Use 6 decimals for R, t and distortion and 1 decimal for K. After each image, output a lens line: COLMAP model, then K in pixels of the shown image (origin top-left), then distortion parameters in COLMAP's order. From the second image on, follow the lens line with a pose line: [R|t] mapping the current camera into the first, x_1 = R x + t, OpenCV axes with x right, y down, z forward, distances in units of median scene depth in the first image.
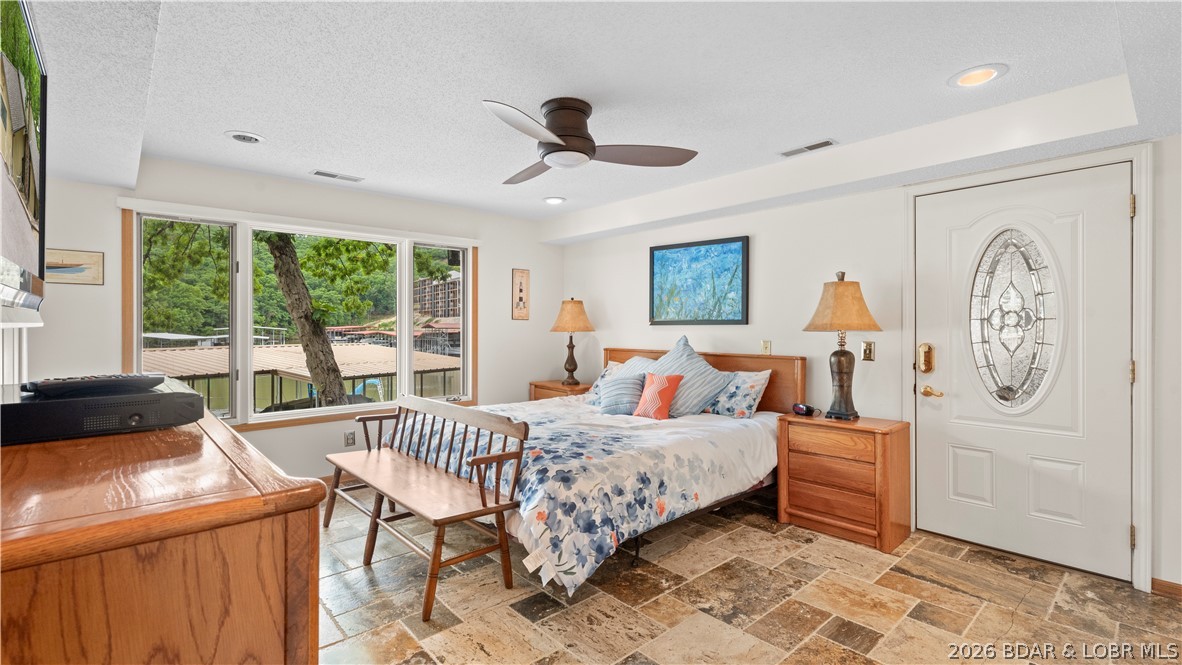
lens RADIAL K [[525.9, 0, 589.0], [0, 525.9, 325.5], [0, 0, 1]] dist [0.000062, 0.000881]
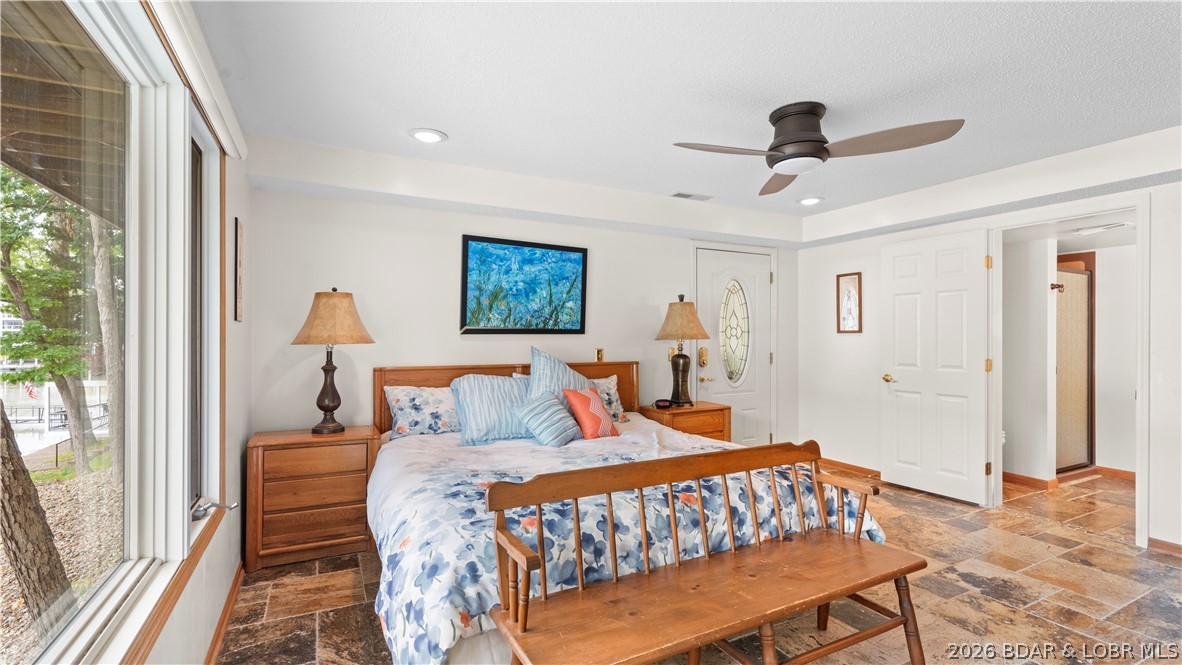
lens RADIAL K [[525.9, 0, 589.0], [0, 525.9, 325.5], [0, 0, 1]] dist [0.000062, 0.000881]
pose [[0.256081, 0.017415, 0.966498, -0.691674], [-0.003996, 0.999848, -0.016957, -0.000886], [-0.966647, 0.000480, 0.256112, 0.718323]]
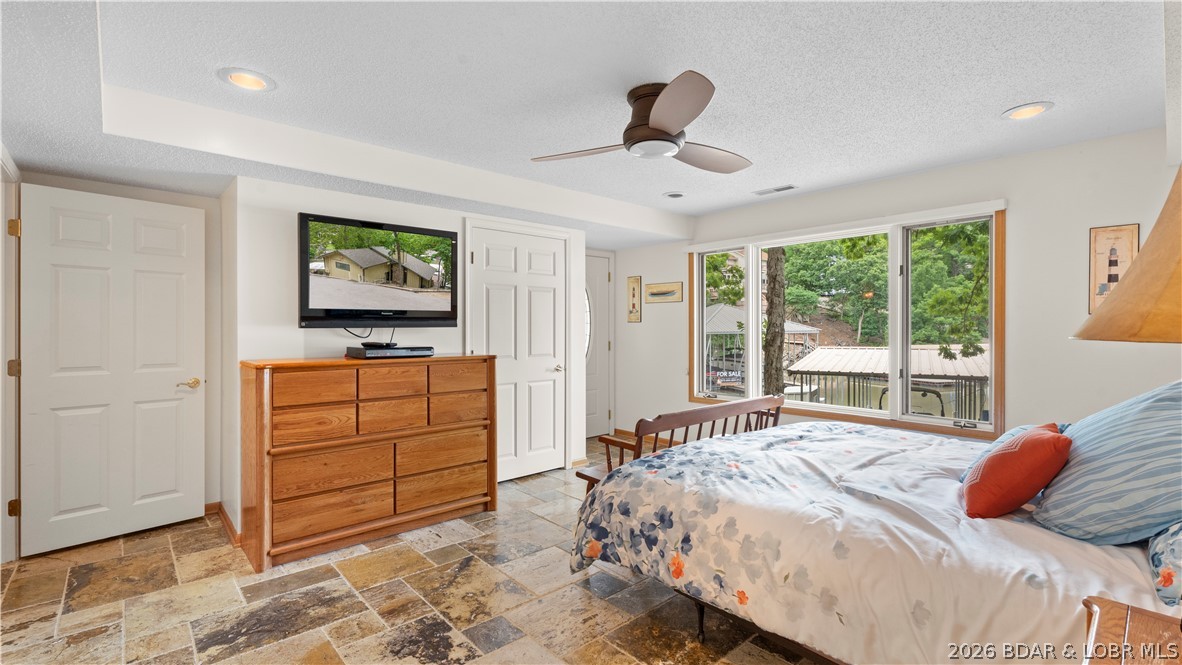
lens RADIAL K [[525.9, 0, 589.0], [0, 525.9, 325.5], [0, 0, 1]] dist [0.000062, 0.000881]
pose [[0.002033, -0.003990, -0.999990, 0.575802], [0.003599, 0.999986, -0.003982, 0.001876], [0.999991, -0.003591, 0.002048, 0.564574]]
